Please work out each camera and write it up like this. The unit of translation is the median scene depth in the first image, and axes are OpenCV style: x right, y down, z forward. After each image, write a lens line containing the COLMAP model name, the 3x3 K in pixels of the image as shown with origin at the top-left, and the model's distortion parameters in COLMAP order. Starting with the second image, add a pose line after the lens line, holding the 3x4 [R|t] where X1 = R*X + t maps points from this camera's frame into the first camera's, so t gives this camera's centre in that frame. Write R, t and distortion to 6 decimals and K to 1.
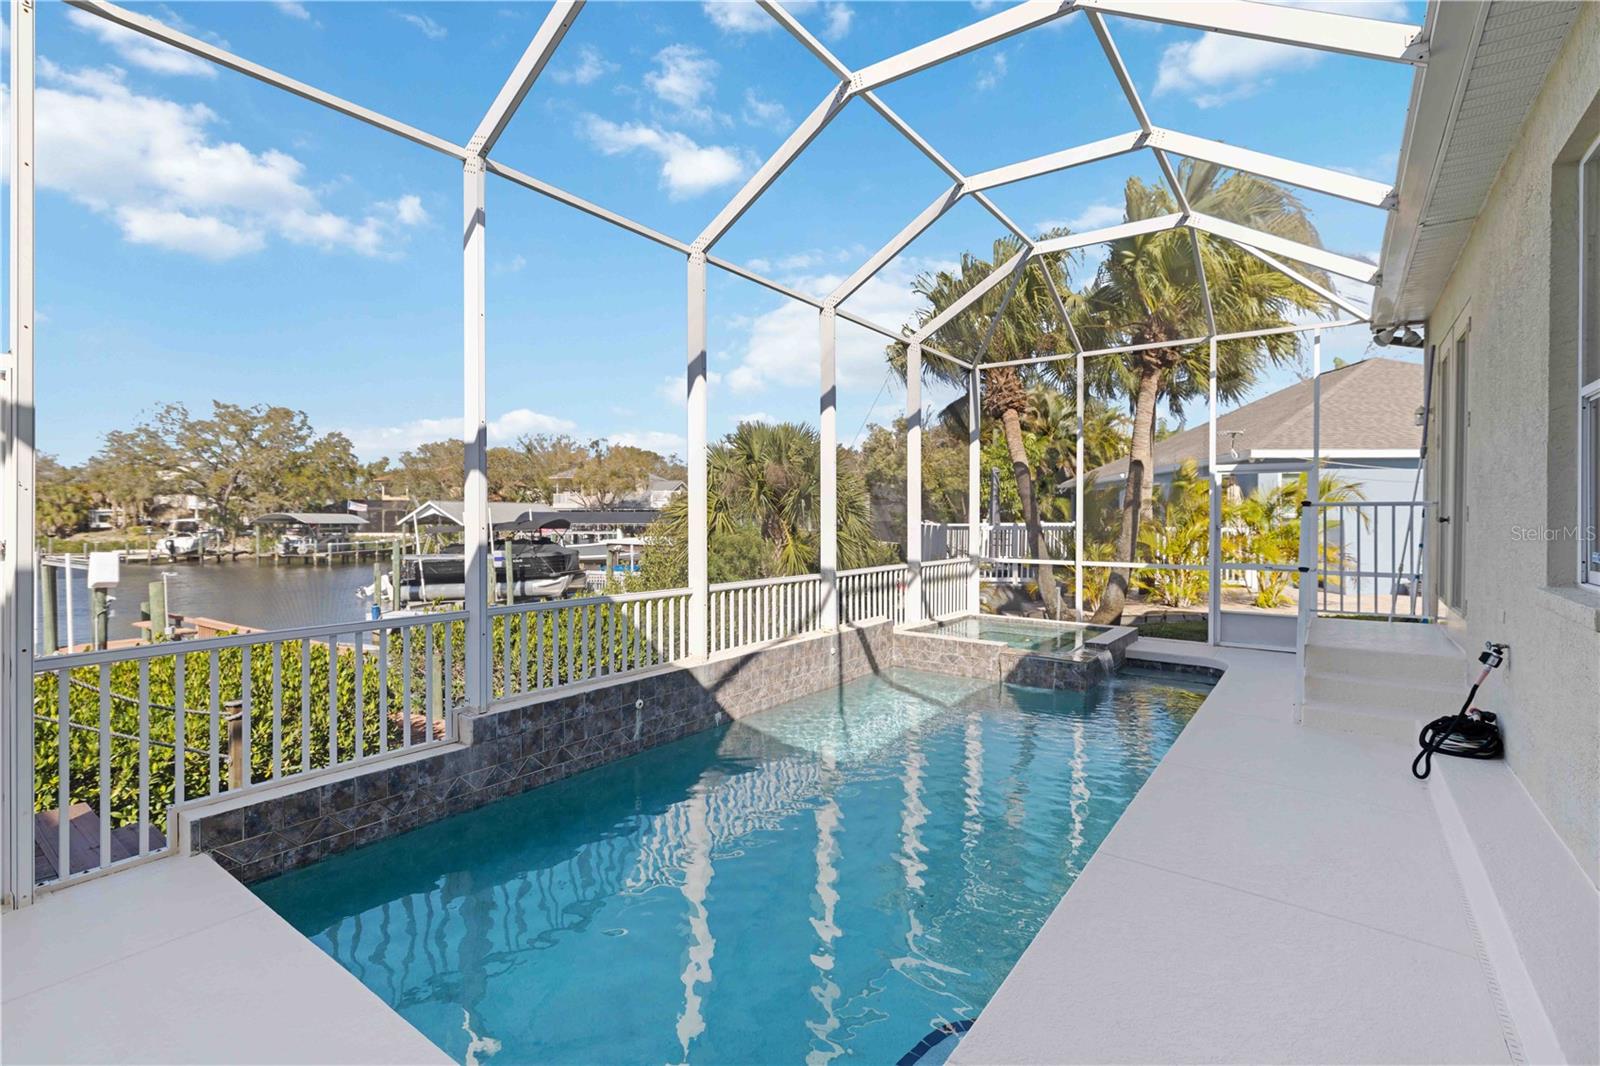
lens RADIAL K [[729.4, 0, 804.6], [0, 729.4, 522.4], [0, 0, 1]] dist [-0.002613, 0.002670]
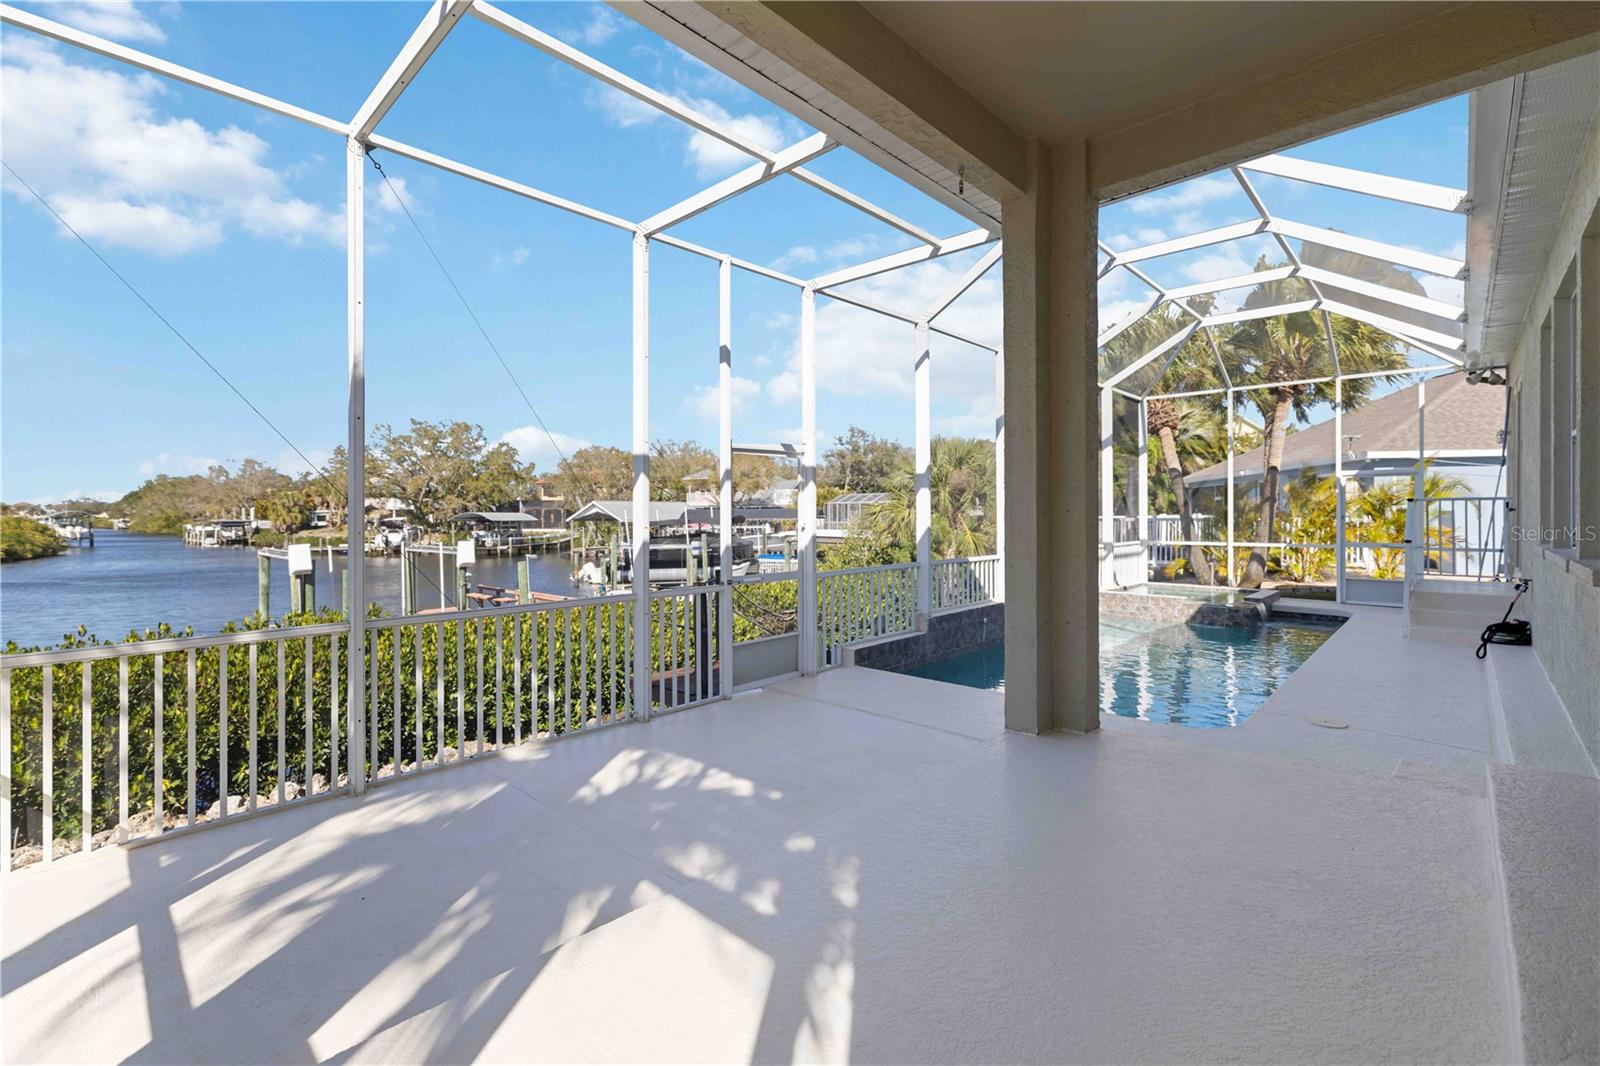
lens RADIAL K [[697.9, 0, 810.4], [0, 697.9, 517.2], [0, 0, 1]] dist [-0.000725, 0.001886]
pose [[0.992570, -0.007212, -0.121462, -0.035289], [0.007106, 0.999974, -0.001307, 0.000348], [0.121468, 0.000434, 0.992595, -0.055848]]
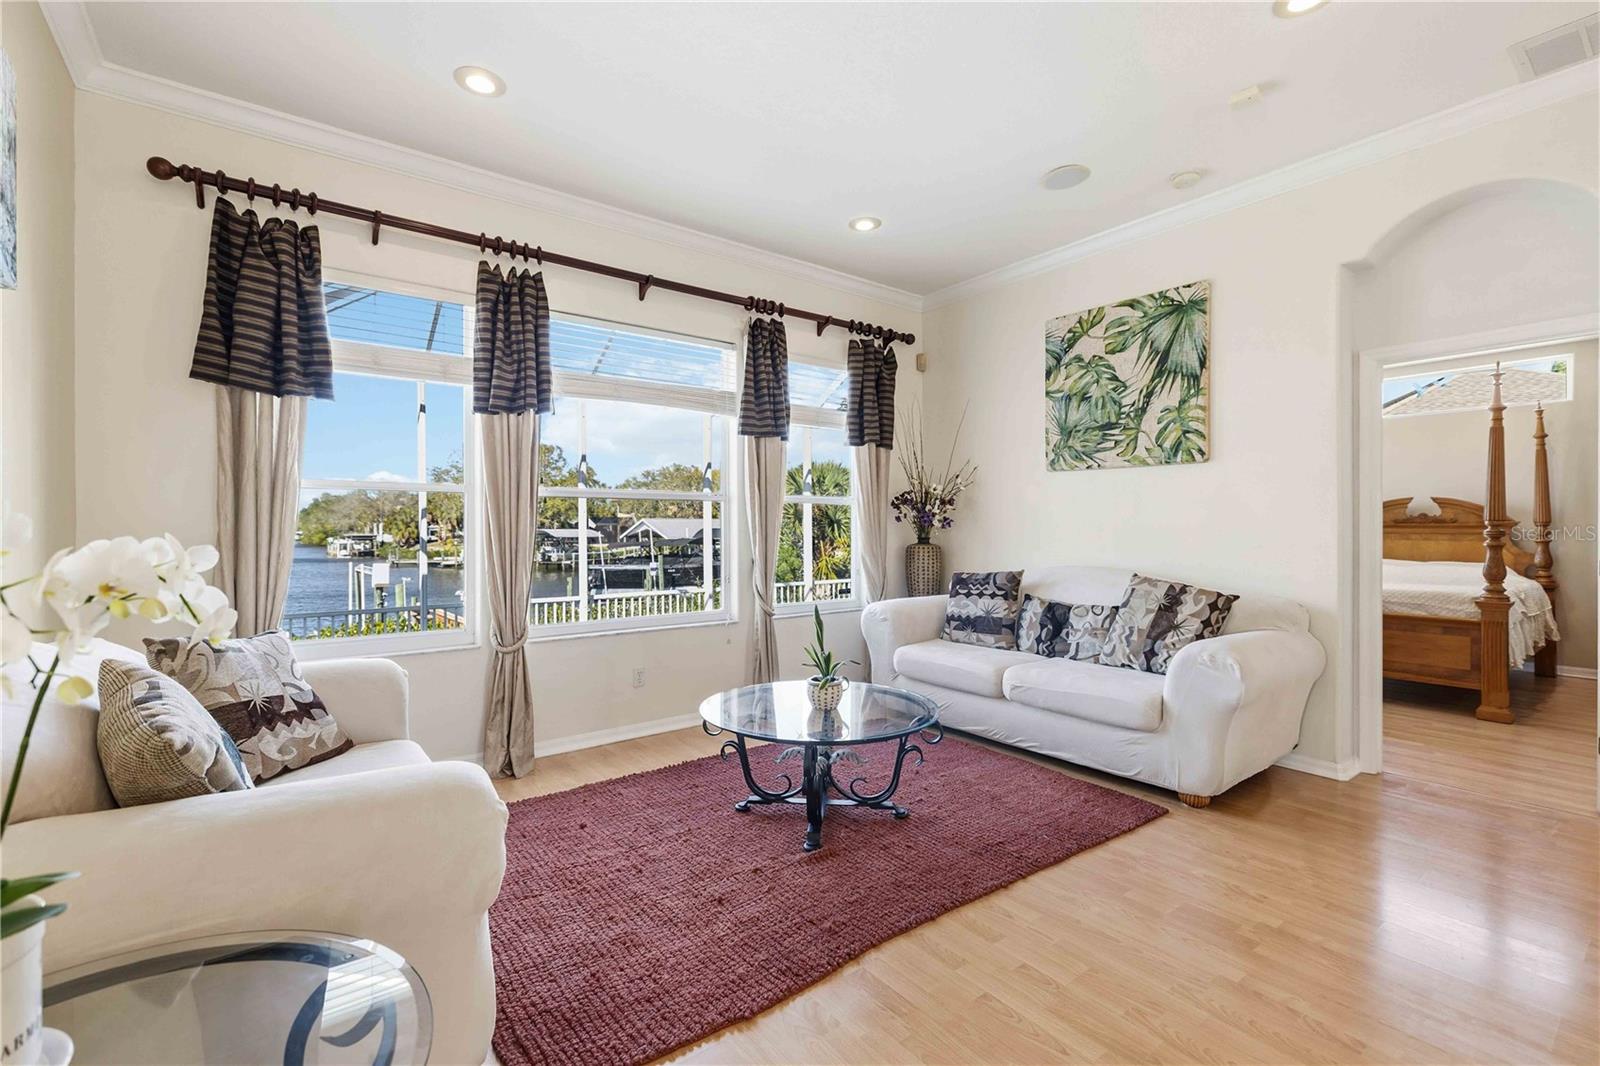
lens RADIAL K [[697.9, 0, 801.3], [0, 697.9, 527.4], [0, 0, 1]] dist [-0.000725, 0.001886]
pose [[0.957123, -0.005318, -0.289633, 0.071507], [0.003226, 0.999965, -0.007703, -0.004892], [0.289664, 0.006438, 0.957107, -0.034433]]
